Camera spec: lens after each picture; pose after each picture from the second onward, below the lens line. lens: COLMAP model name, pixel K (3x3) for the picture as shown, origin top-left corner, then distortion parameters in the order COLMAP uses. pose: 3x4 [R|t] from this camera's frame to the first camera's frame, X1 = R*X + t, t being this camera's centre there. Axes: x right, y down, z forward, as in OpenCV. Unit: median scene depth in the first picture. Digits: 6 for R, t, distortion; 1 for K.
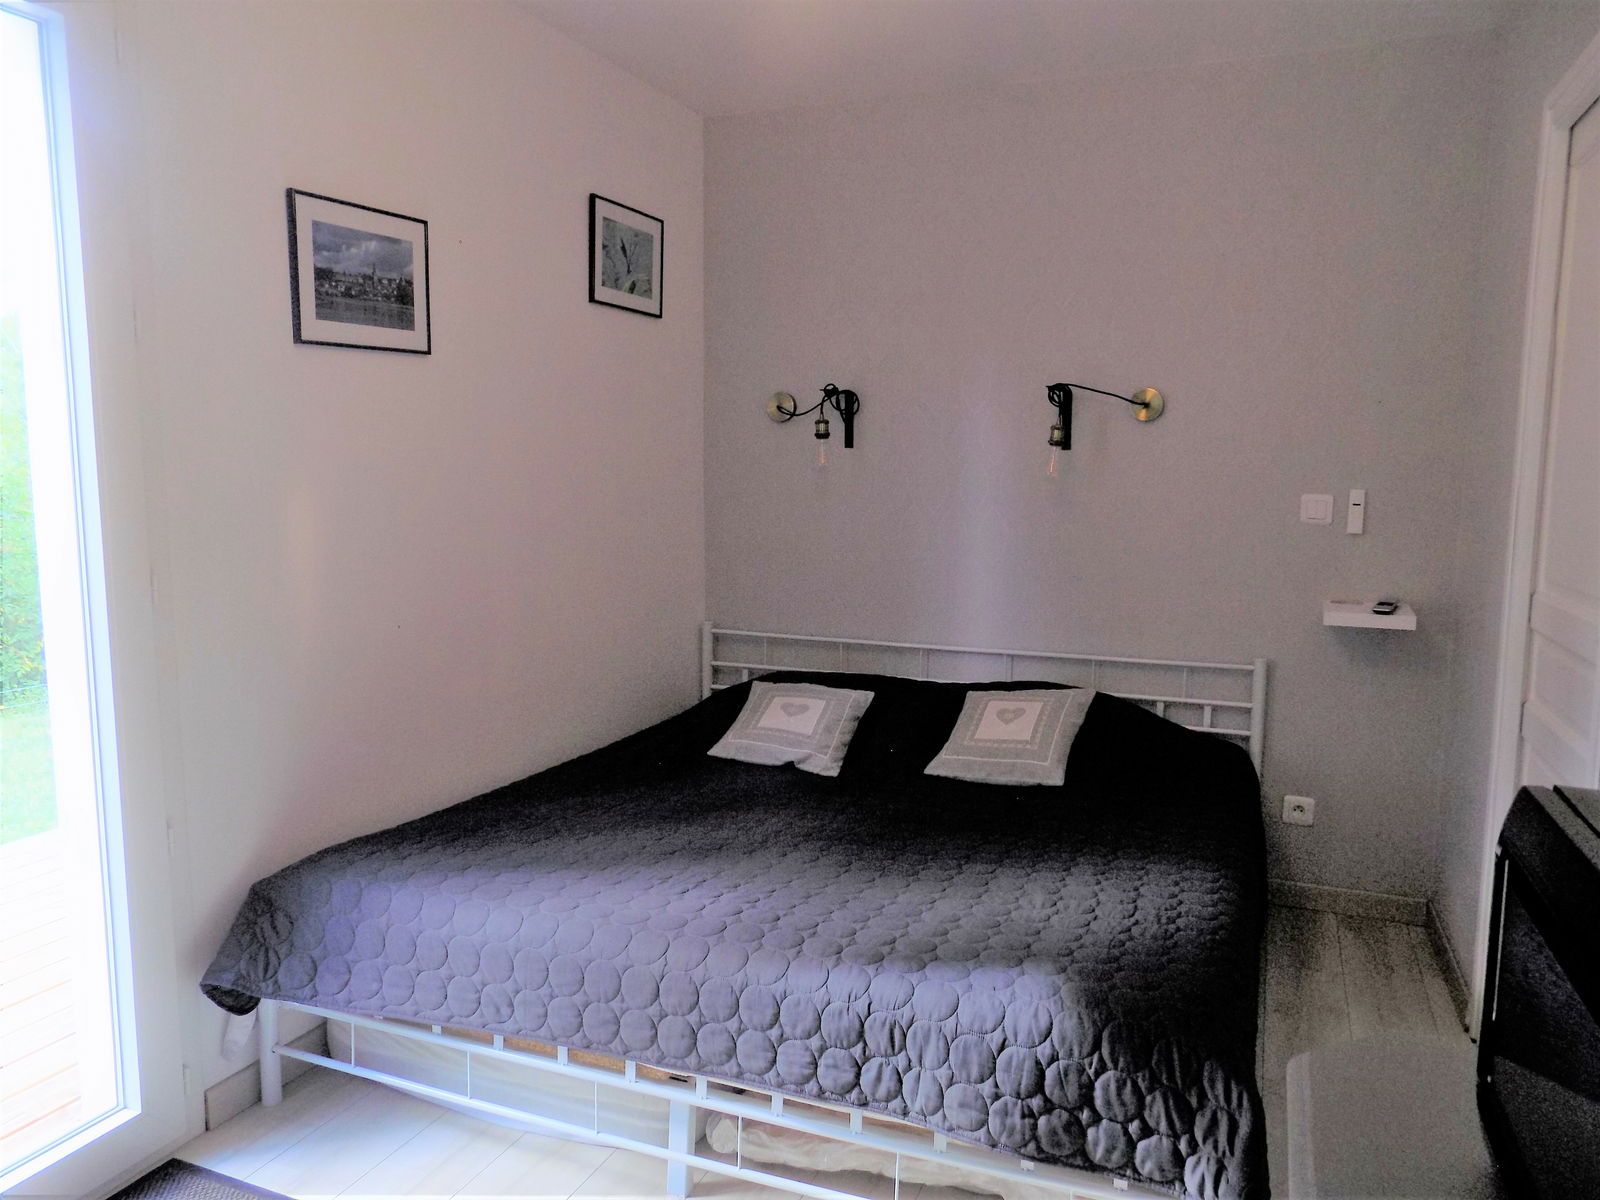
lens RADIAL K [[1183.2, 0, 800.0], [0, 1183.2, 600.0], [0, 0, 1]] dist [-0.069068, 0.074020]
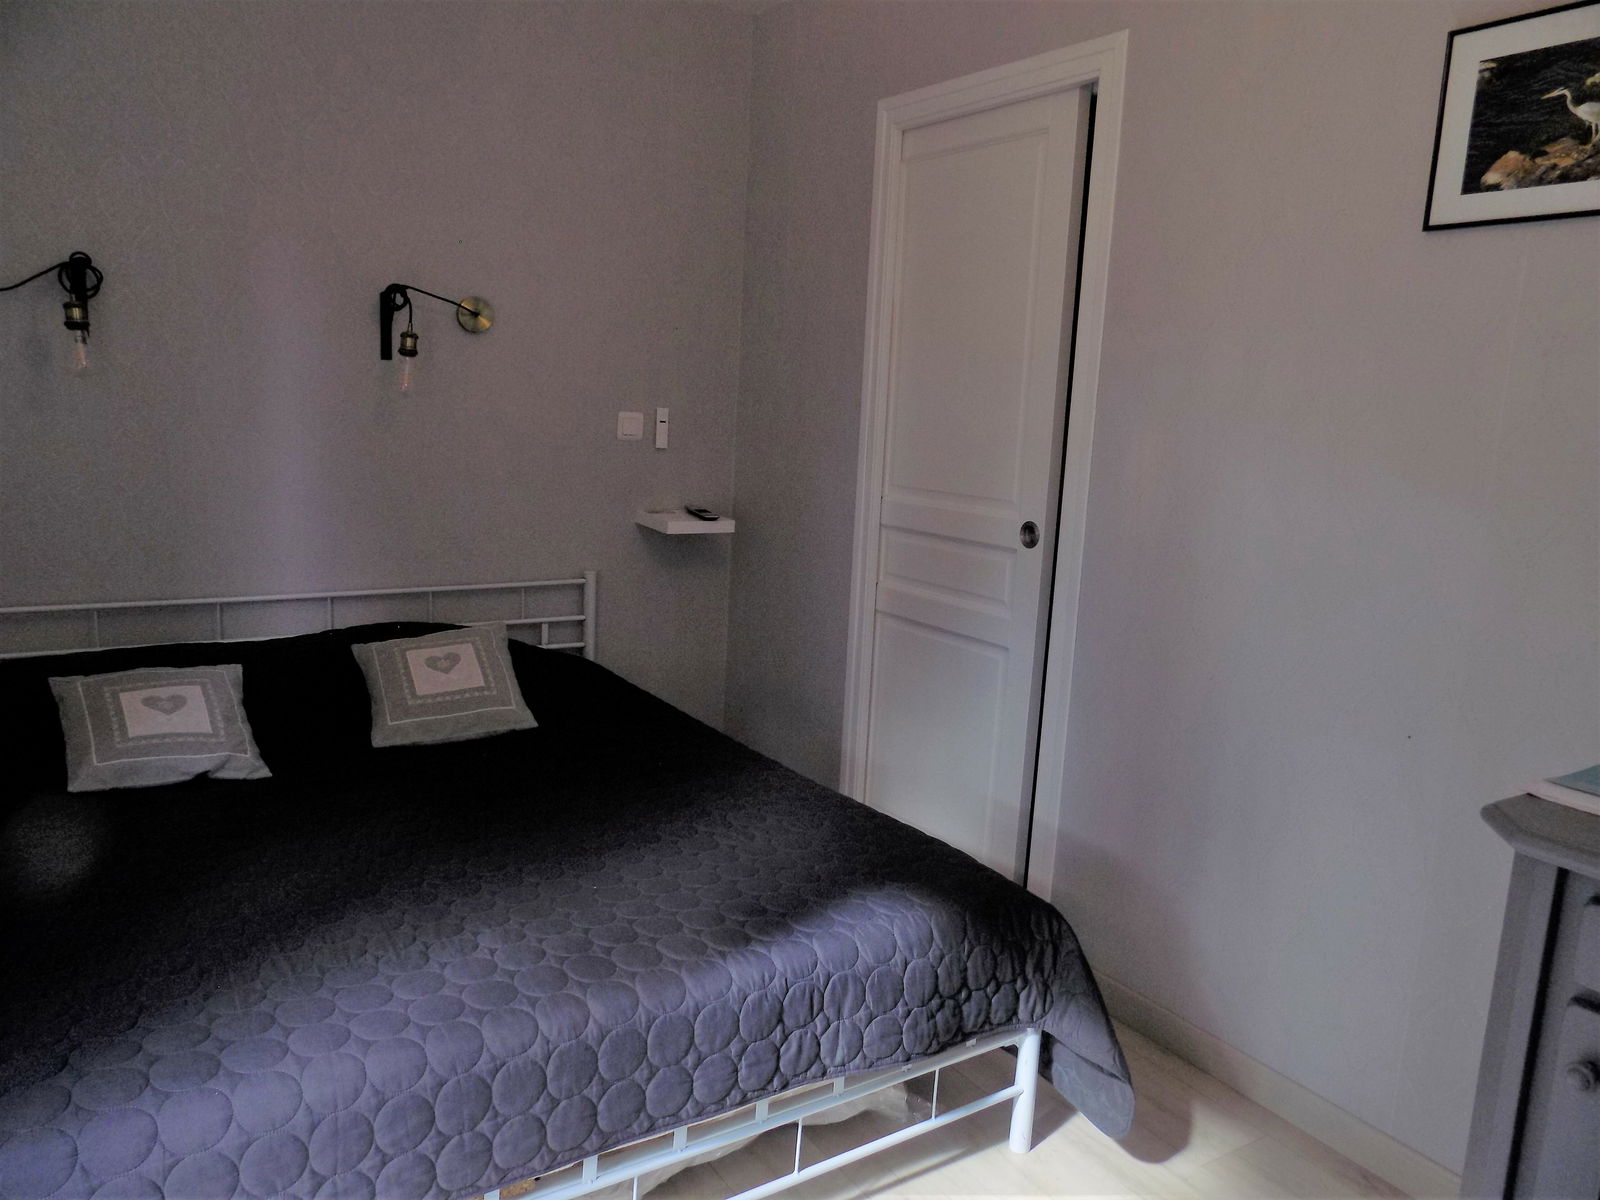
lens RADIAL K [[1183.2, 0, 800.0], [0, 1183.2, 600.0], [0, 0, 1]] dist [-0.069068, 0.074020]
pose [[0.570639, -0.122129, 0.812068, -0.650704], [0.053171, 0.992299, 0.111871, -0.058586], [-0.819478, -0.020660, 0.572739, 0.461490]]
